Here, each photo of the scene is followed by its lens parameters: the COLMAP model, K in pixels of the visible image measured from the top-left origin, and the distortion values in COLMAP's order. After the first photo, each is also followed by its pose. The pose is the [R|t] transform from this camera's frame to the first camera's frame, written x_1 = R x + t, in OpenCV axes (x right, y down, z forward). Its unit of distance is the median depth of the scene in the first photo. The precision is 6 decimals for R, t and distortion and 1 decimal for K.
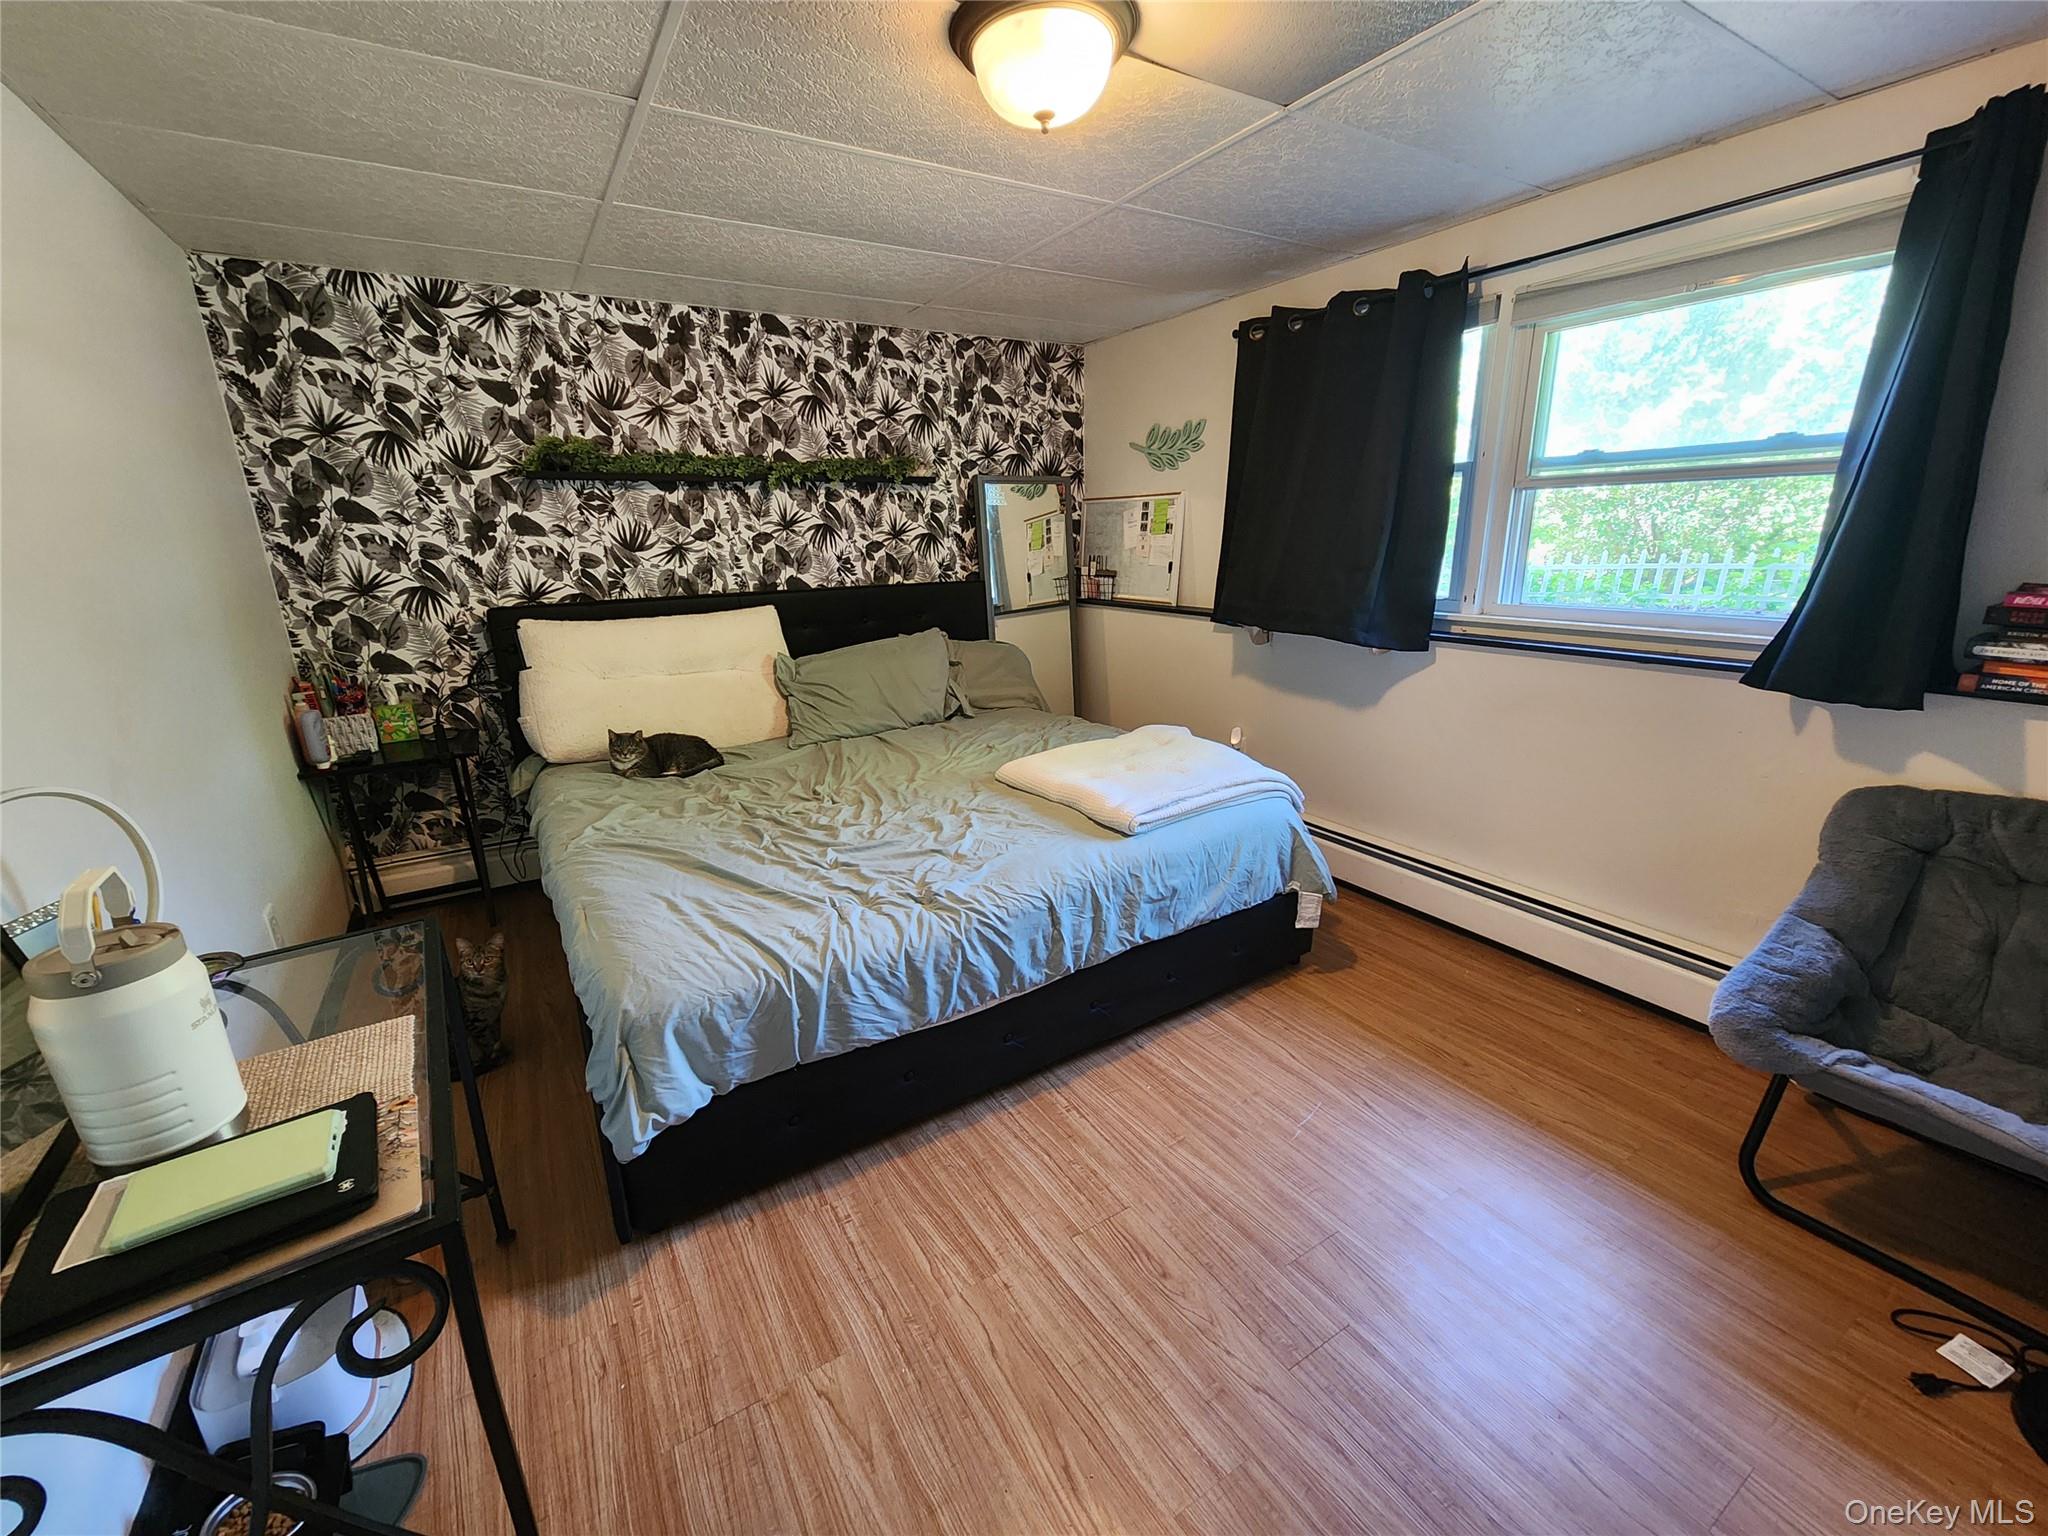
lens RADIAL K [[840.8, 0, 1017.6], [0, 840.8, 773.3], [0, 0, 1]] dist [0.004526, -0.000658]
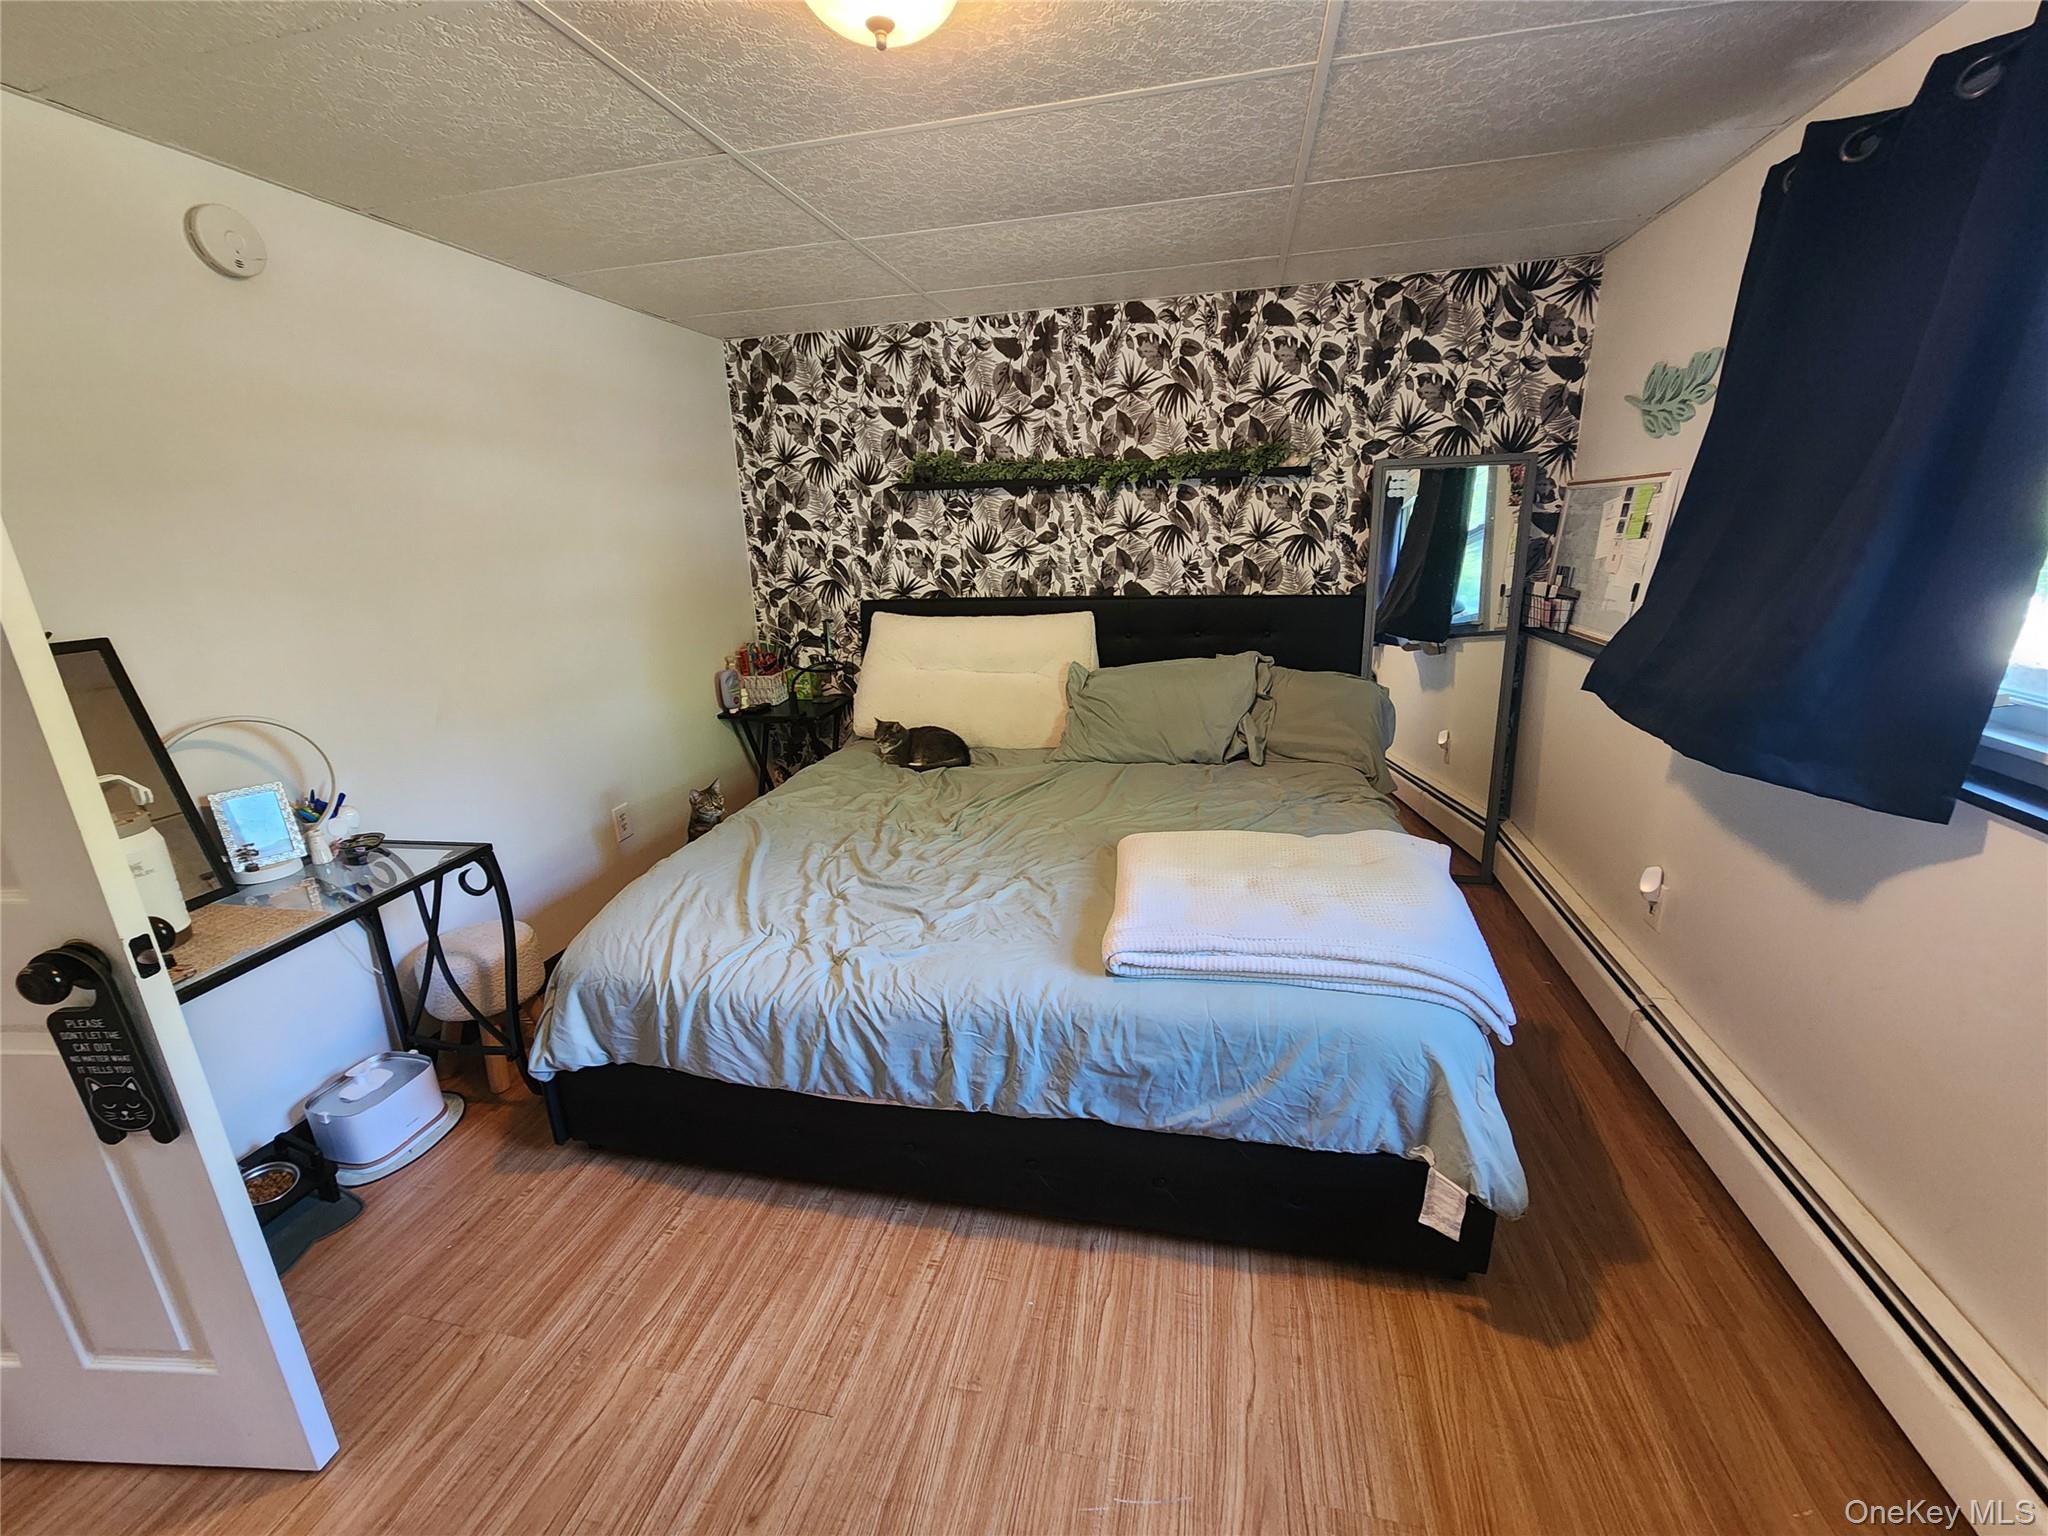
lens RADIAL K [[840.8, 0, 1017.6], [0, 840.8, 773.3], [0, 0, 1]] dist [0.004526, -0.000658]
pose [[0.707547, 0.199607, -0.677889, 0.359991], [-0.182863, 0.978321, 0.097207, -0.102940], [0.682597, 0.055183, 0.728709, 0.266874]]
